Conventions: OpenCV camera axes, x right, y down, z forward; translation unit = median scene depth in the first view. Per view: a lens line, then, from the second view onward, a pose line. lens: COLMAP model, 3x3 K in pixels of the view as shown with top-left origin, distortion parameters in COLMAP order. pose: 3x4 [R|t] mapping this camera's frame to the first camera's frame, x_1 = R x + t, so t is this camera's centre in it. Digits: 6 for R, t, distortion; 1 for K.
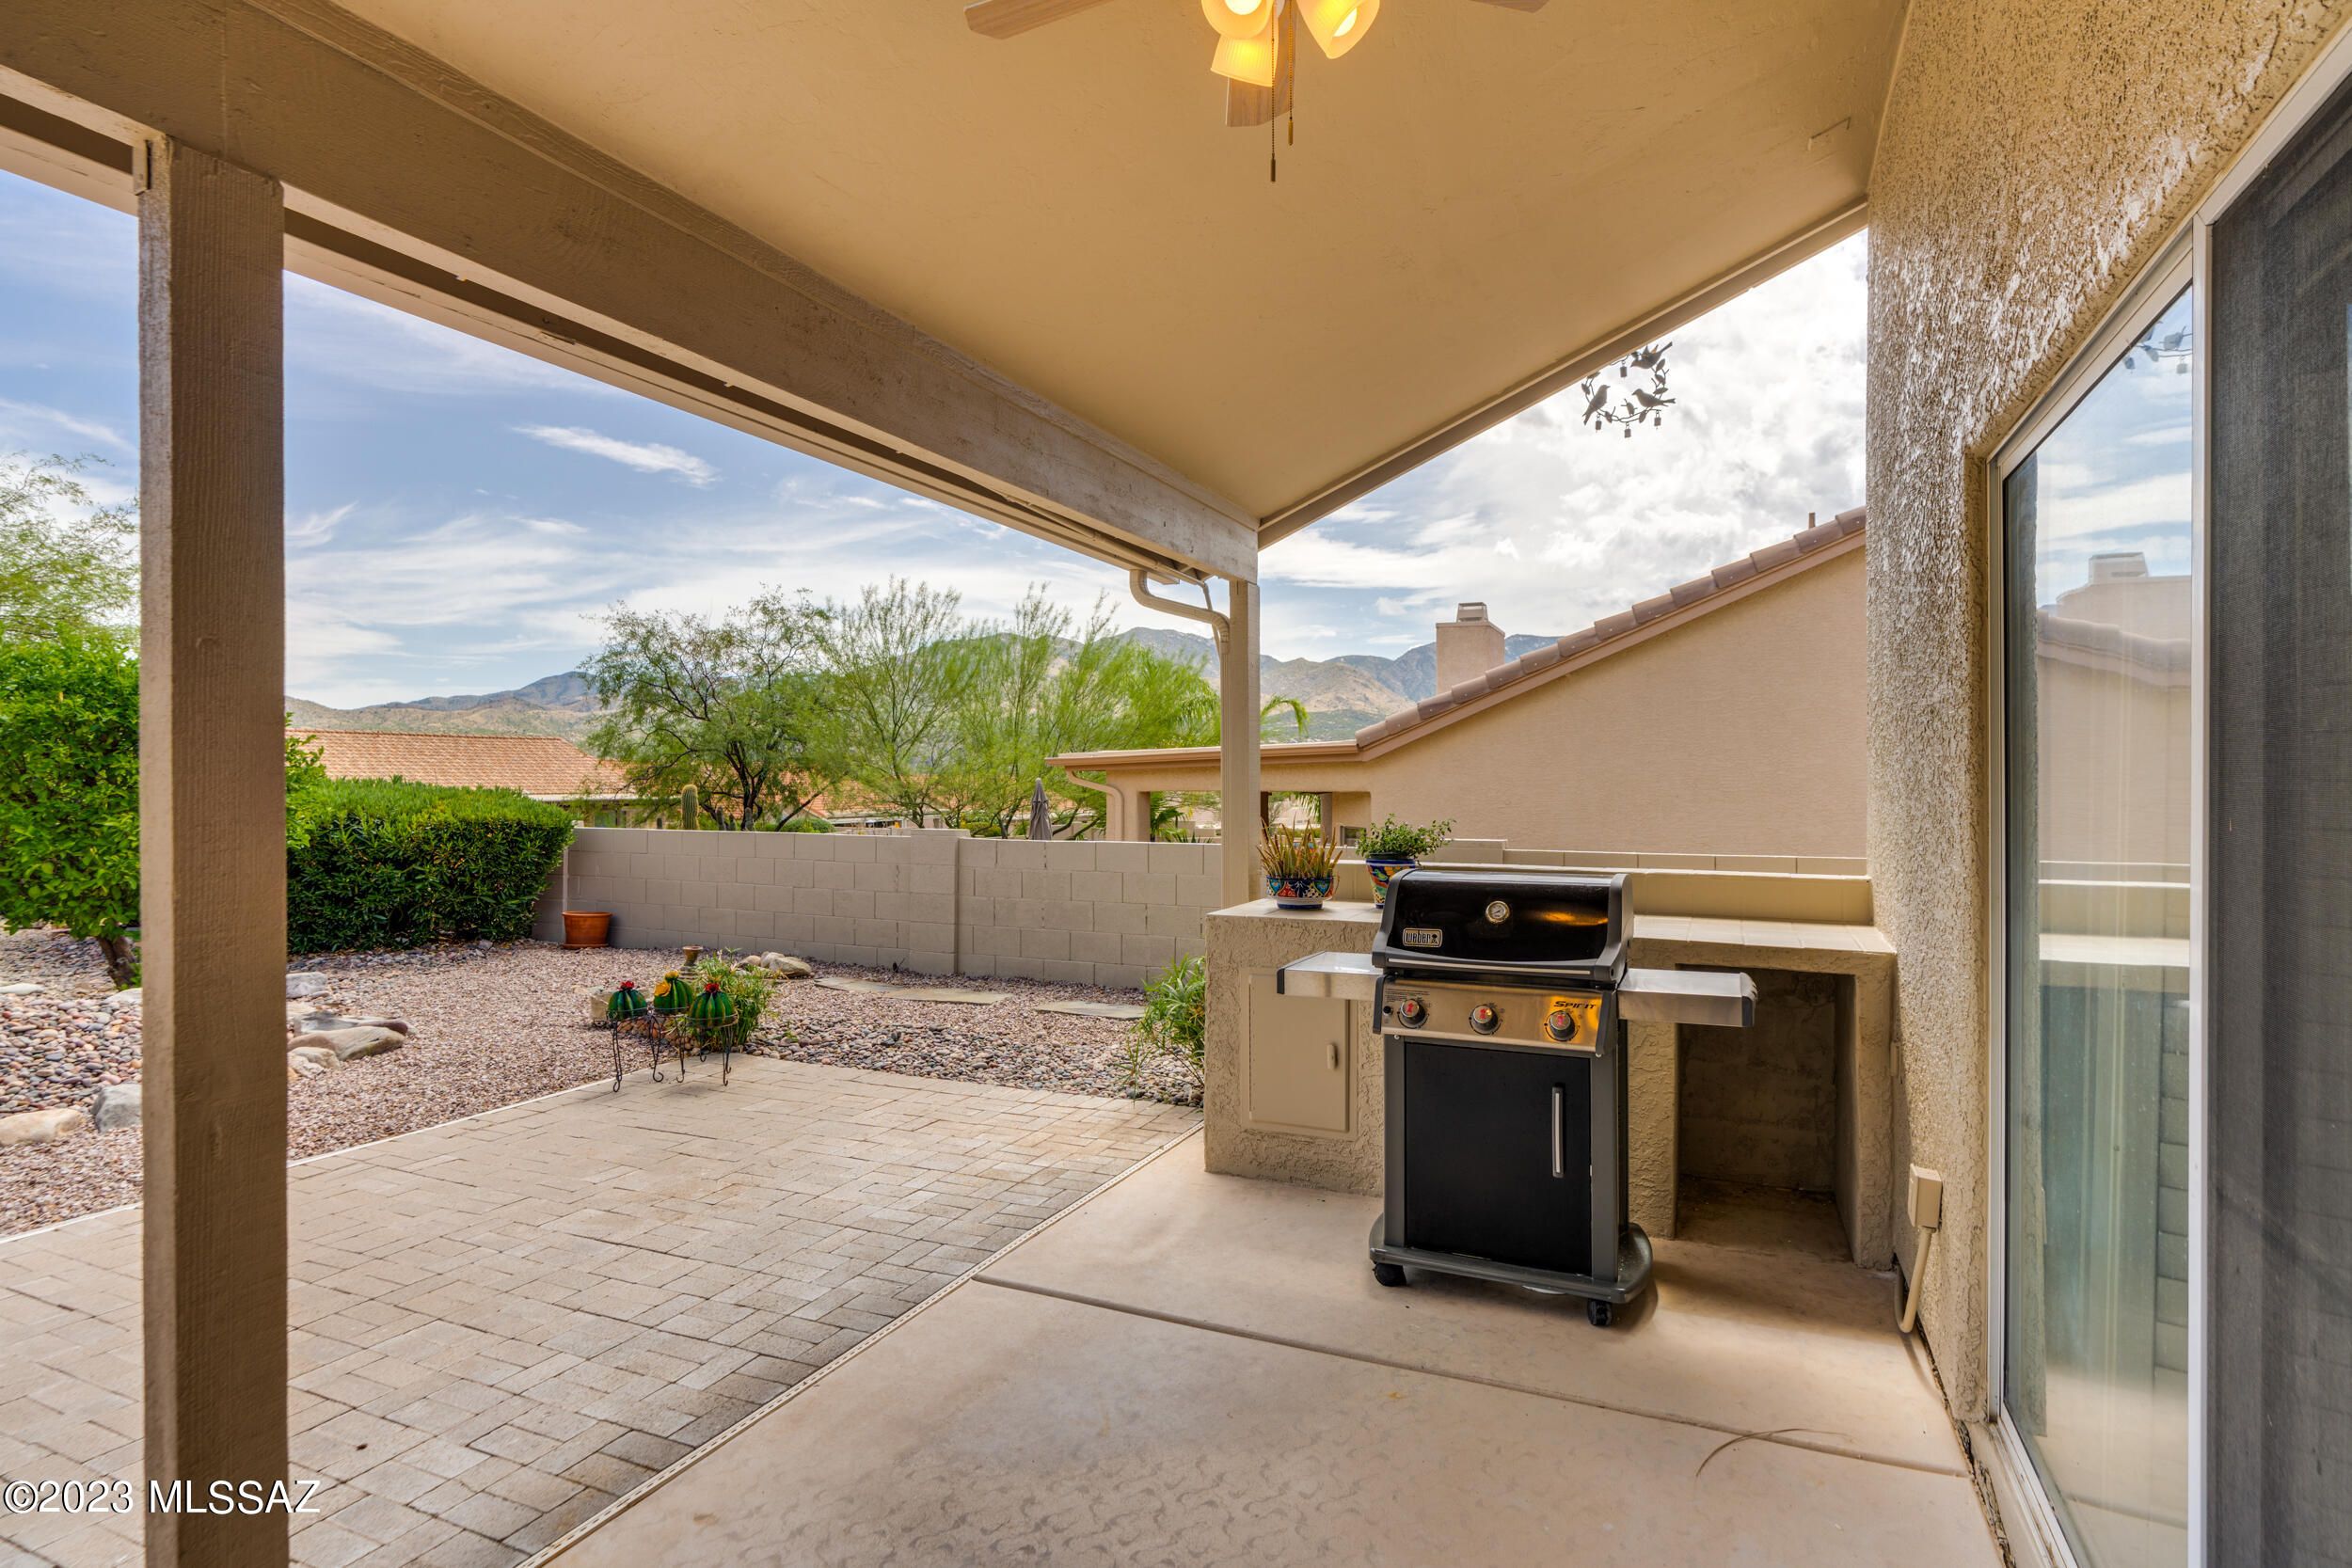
lens RADIAL K [[1152.5, 0, 1176.0], [0, 1152.5, 784.0], [0, 0, 1]] dist [-0.001601, 0.000022]
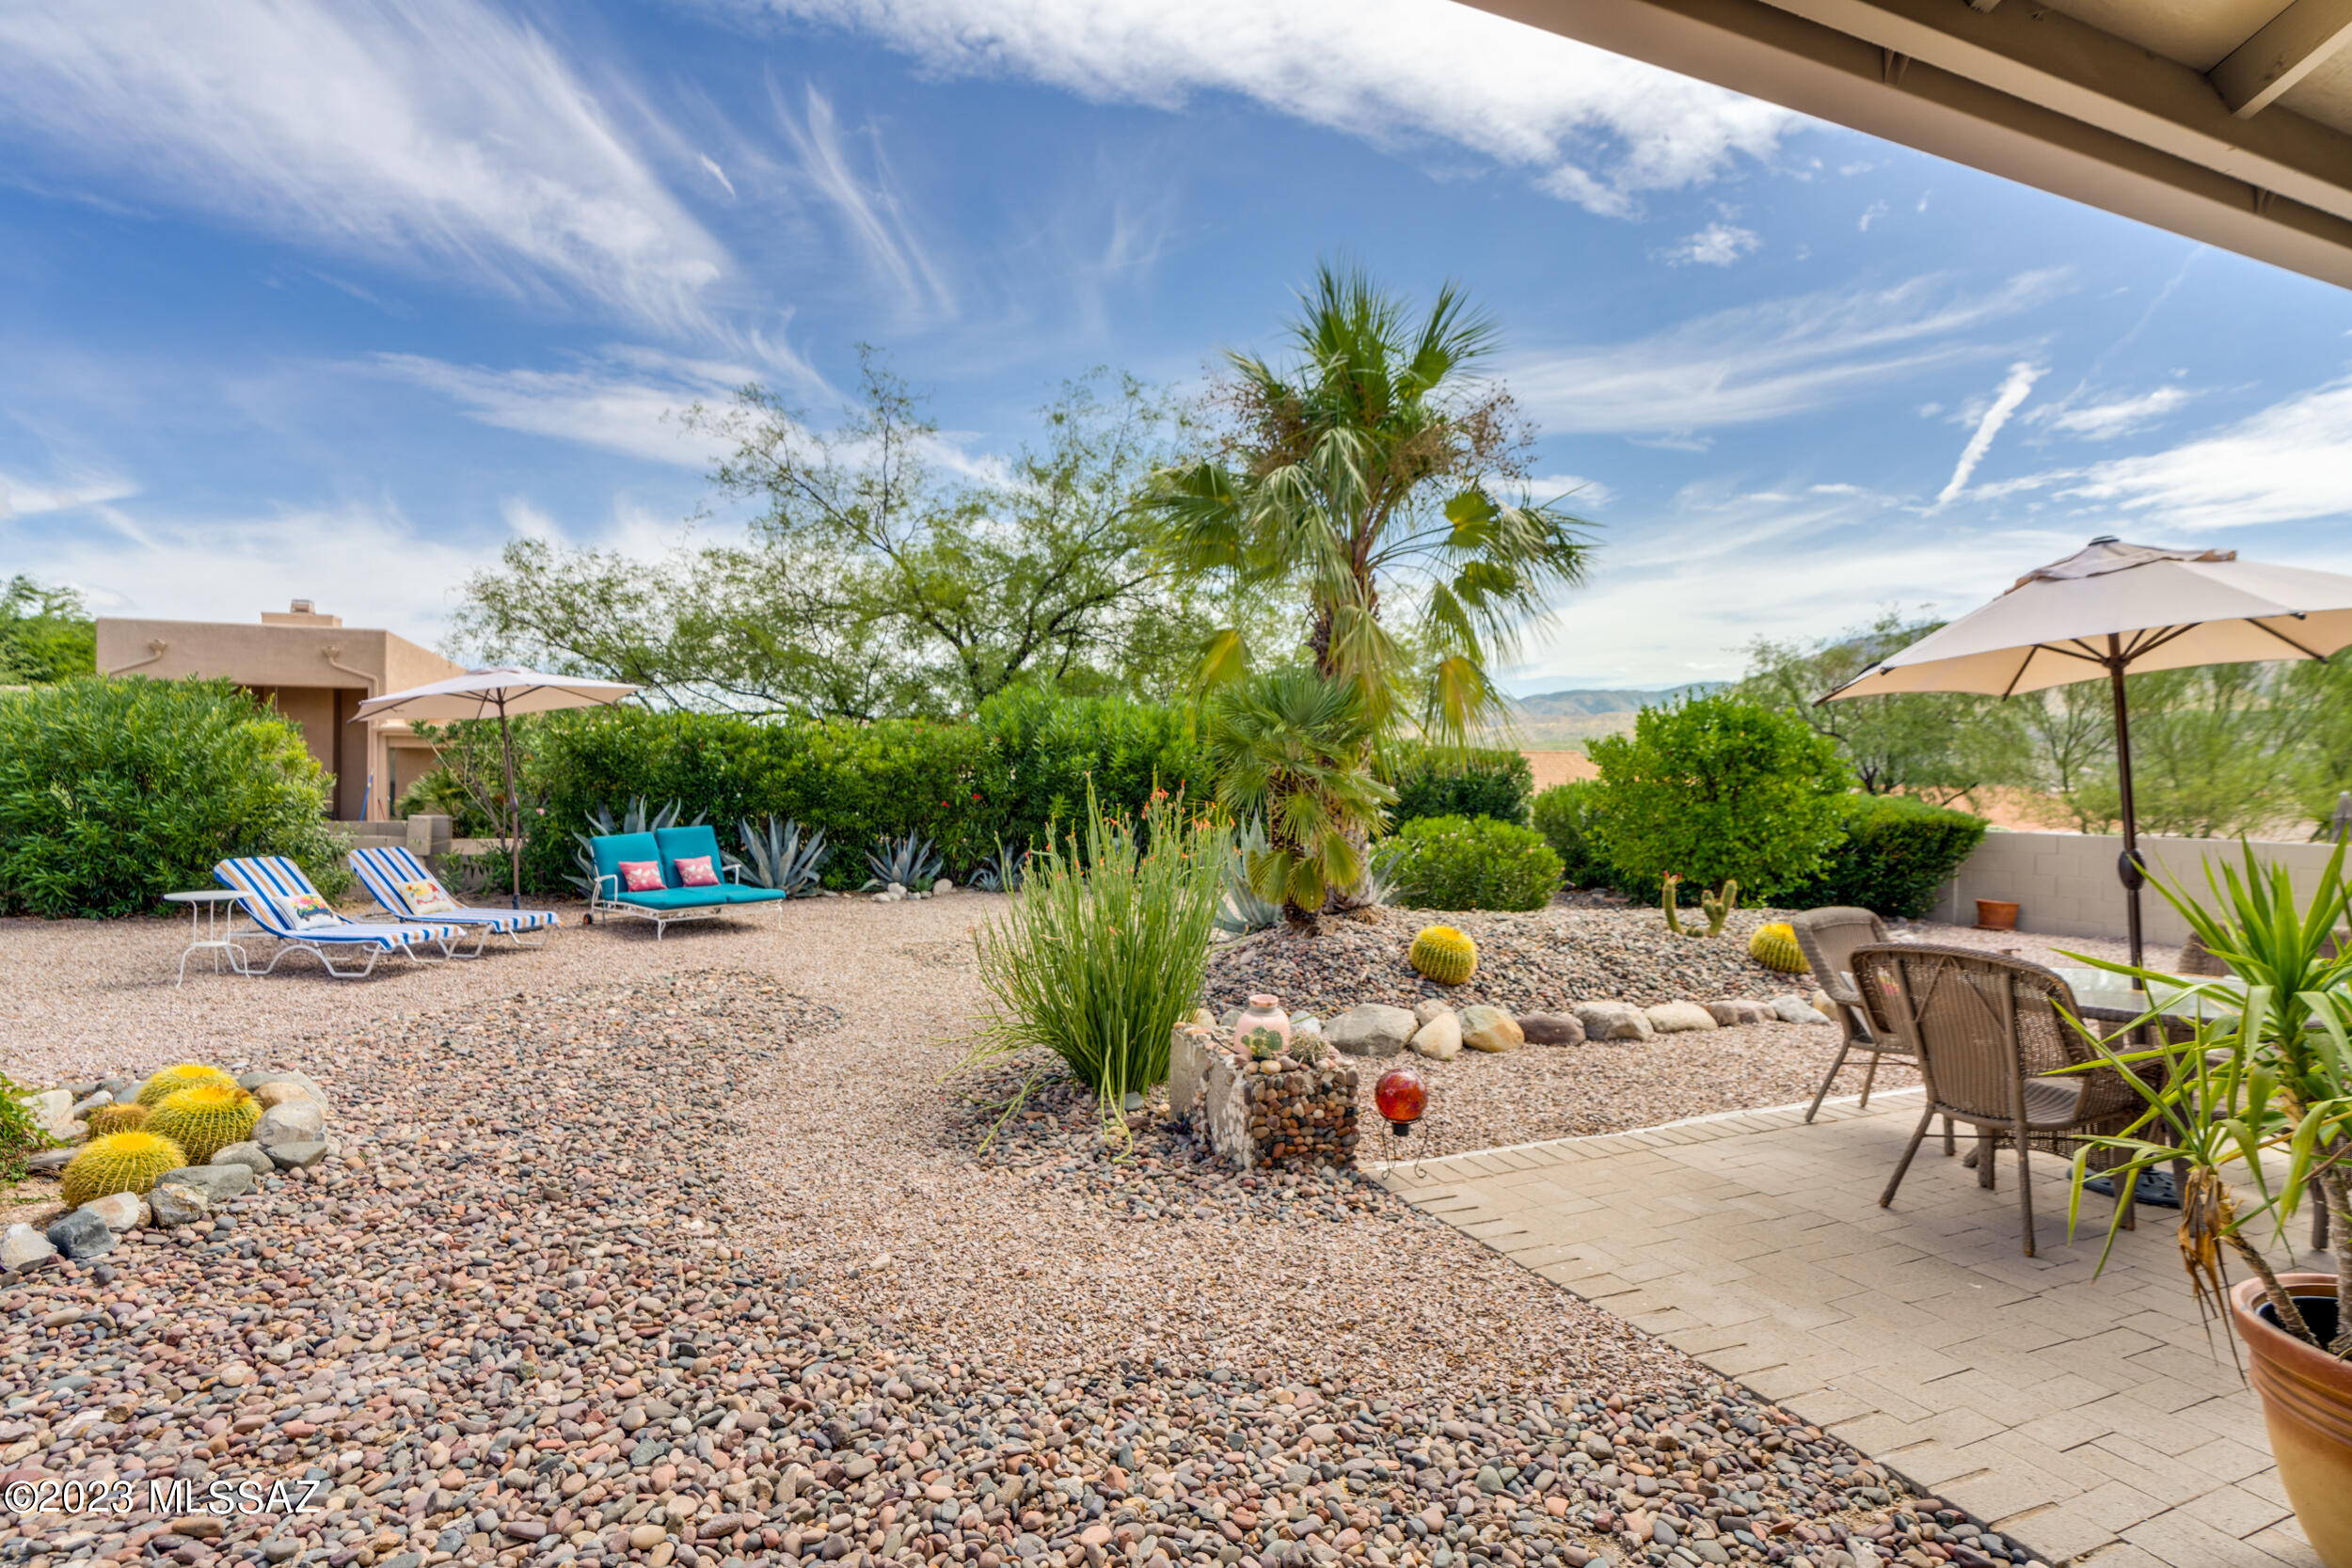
lens RADIAL K [[1131.2, 0, 1175.8], [0, 1131.2, 792.9], [0, 0, 1]] dist [0.001061, 0.000153]
pose [[0.746614, 0.009694, -0.665187, -0.366328], [-0.010463, 0.999941, 0.002828, 0.003626], [0.665175, 0.004849, 0.746671, -0.448487]]
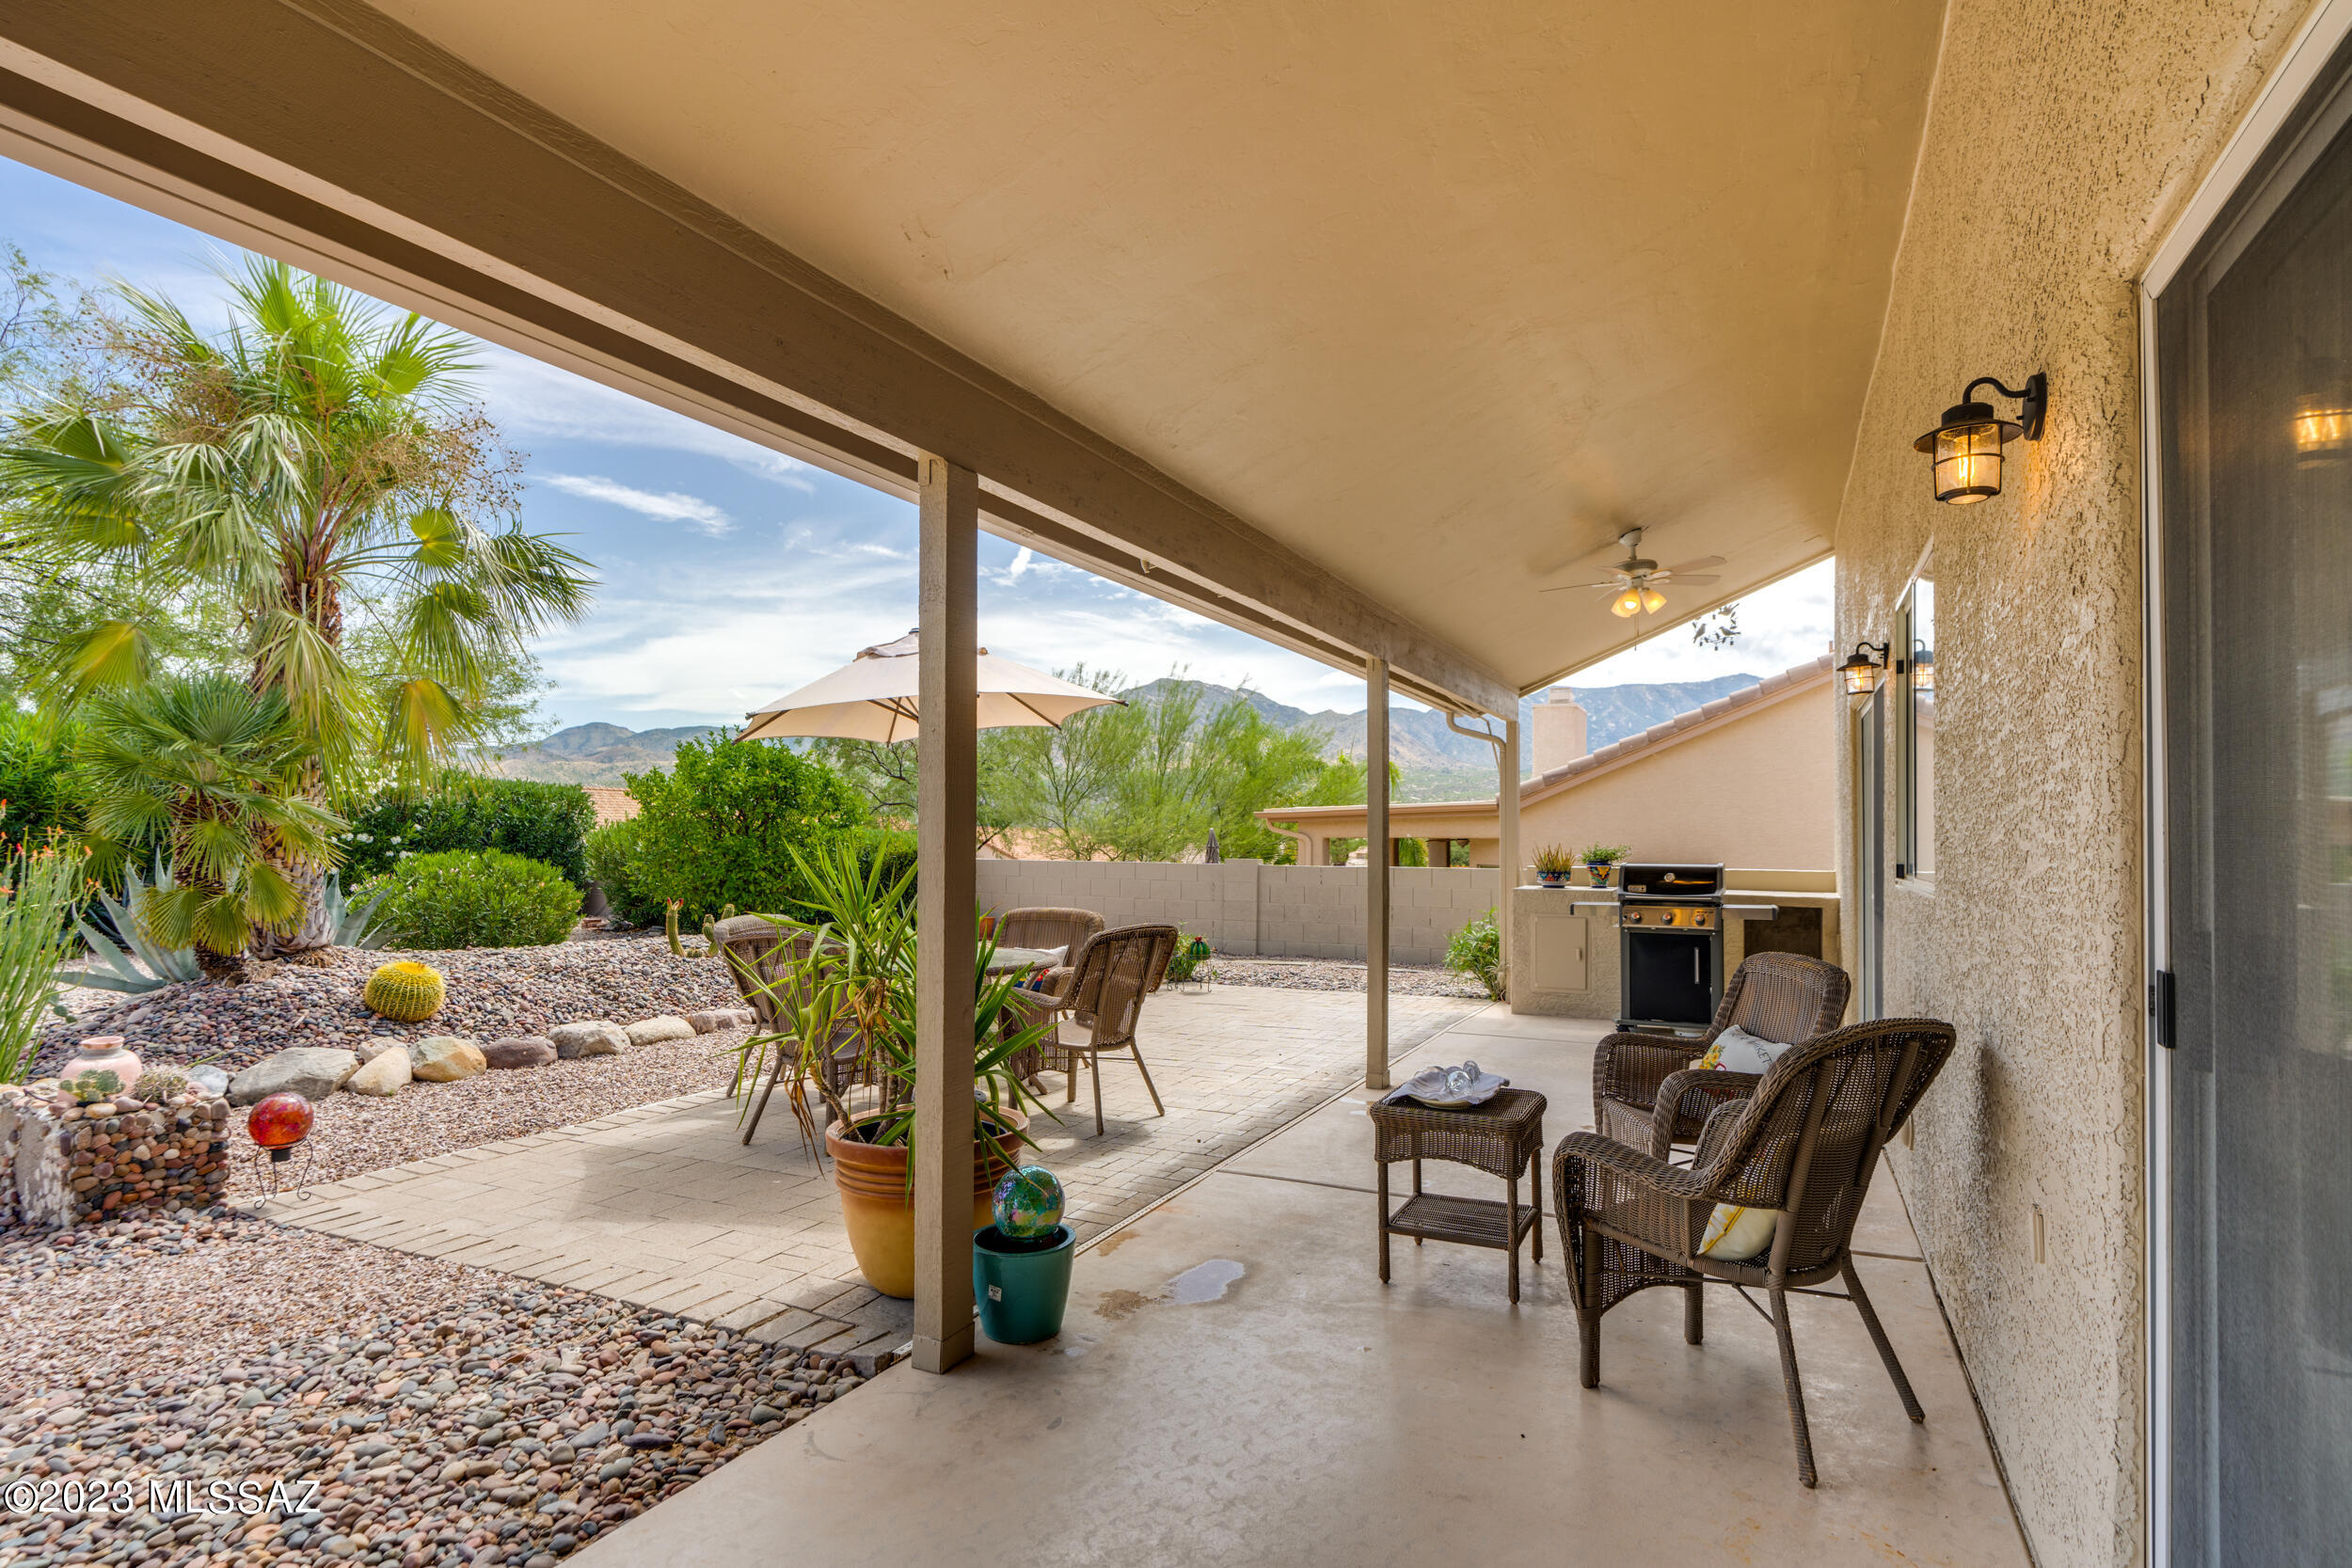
lens RADIAL K [[1203.7, 0, 1160.3], [0, 1203.7, 820.9], [0, 0, 1]] dist [-0.001453, 0.001166]
pose [[0.999698, 0.004718, -0.024111, -0.243227], [-0.005097, 0.999864, -0.015678, 0.013023], [0.024034, 0.015796, 0.999586, -0.515518]]
